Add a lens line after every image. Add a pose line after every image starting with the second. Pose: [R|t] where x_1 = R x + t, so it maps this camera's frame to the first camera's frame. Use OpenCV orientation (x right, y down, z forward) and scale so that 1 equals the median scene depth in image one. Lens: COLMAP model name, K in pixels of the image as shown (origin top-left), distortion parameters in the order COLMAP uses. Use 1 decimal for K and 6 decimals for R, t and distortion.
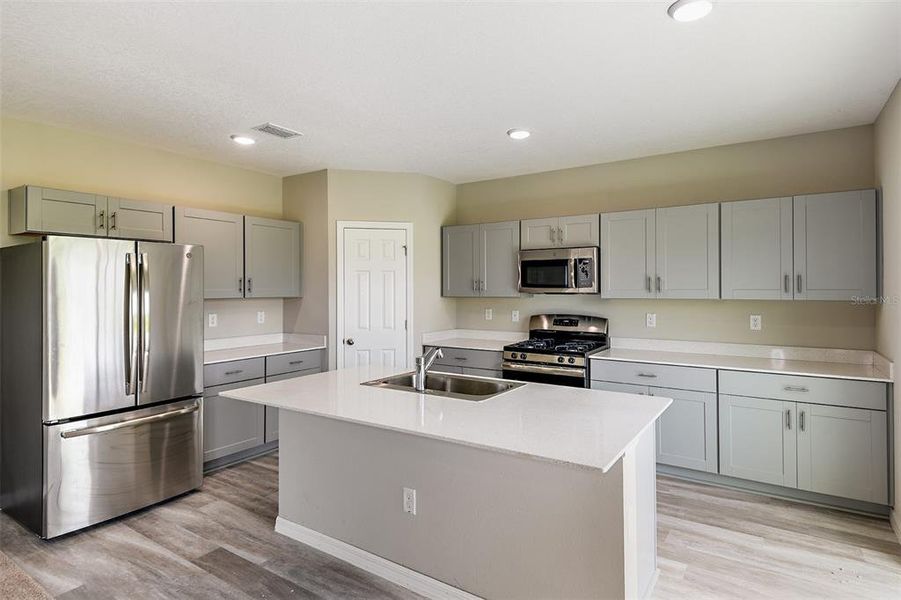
lens RADIAL K [[485.1, 0, 450.4], [0, 485.1, 292.8], [0, 0, 1]] dist [-0.004949, -0.001752]
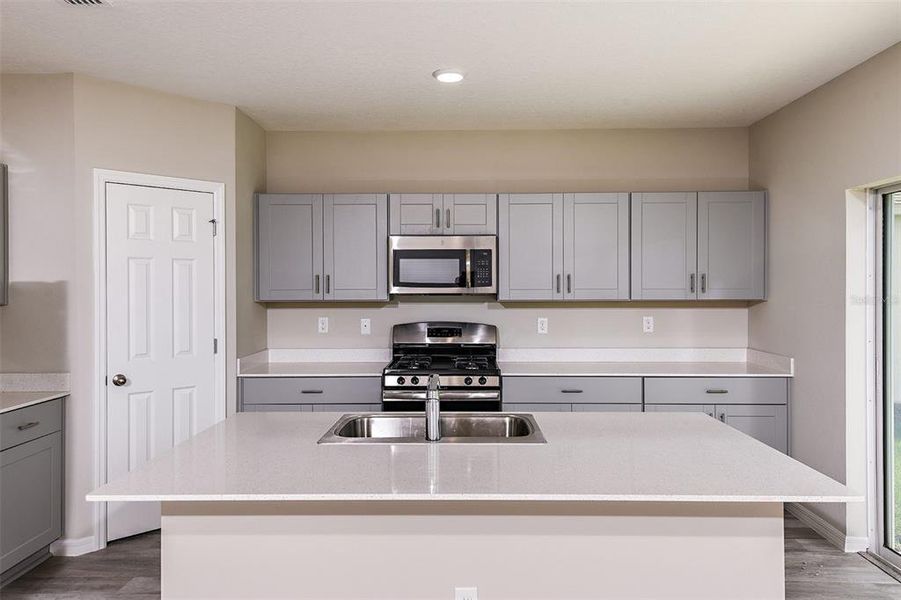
lens RADIAL K [[642.4, 0, 451.9], [0, 642.4, 297.5], [0, 0, 1]] dist [0.010308, 0.000620]
pose [[0.835966, -0.007085, 0.548735, -0.333402], [0.004641, 0.999972, 0.005840, 0.000221], [-0.548761, -0.002336, 0.835976, 0.160725]]
